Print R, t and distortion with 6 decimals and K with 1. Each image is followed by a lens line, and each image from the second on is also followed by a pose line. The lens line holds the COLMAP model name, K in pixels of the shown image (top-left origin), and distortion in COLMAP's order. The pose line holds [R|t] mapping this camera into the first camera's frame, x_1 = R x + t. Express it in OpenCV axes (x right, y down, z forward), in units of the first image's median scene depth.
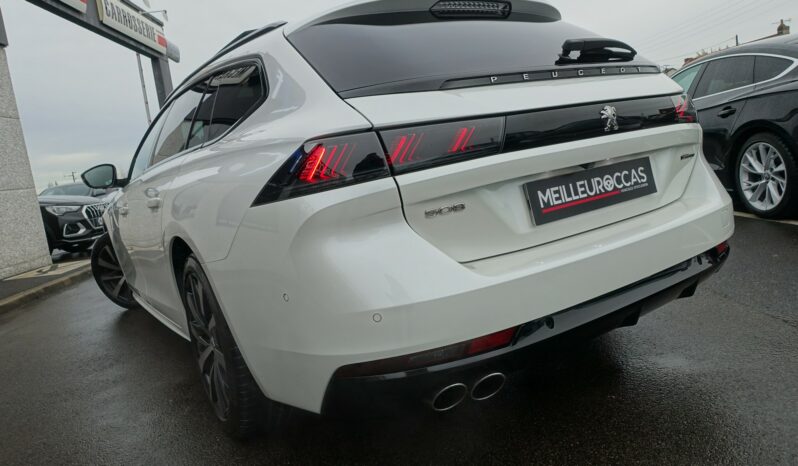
lens RADIAL K [[550.3, 0, 399.0], [0, 550.3, 233.0], [0, 0, 1]] dist [0.001661, 0.000995]
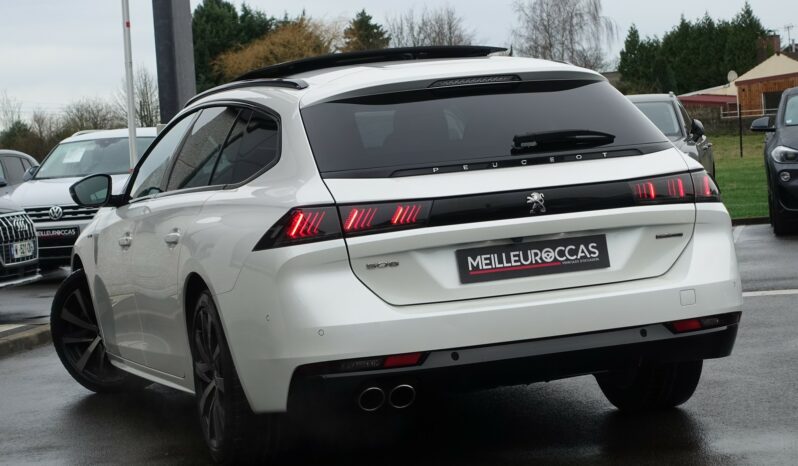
lens RADIAL K [[2005.8, 0, 399.0], [0, 2005.8, 233.0], [0, 0, 1]] dist [-0.081442, -0.460653]
pose [[0.964198, 0.077374, -0.253645, 1.193633], [-0.093161, 0.994354, -0.050811, 0.112068], [0.248281, 0.072622, 0.965962, -3.306812]]
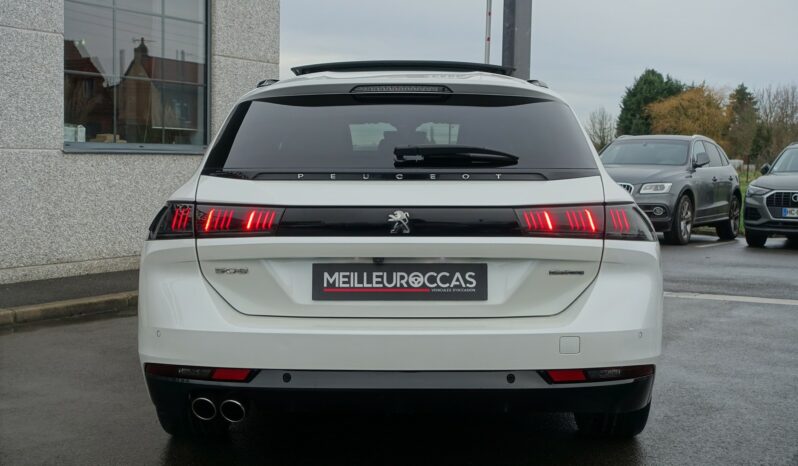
lens RADIAL K [[1099.5, 0, 399.0], [0, 1099.5, 233.0], [0, 0, 1]] dist [-0.010160, -0.064362]
pose [[0.817860, 0.183644, -0.545326, 1.561066], [-0.200837, 0.979209, 0.028550, -0.243329], [0.539231, 0.086172, 0.837738, -0.850475]]
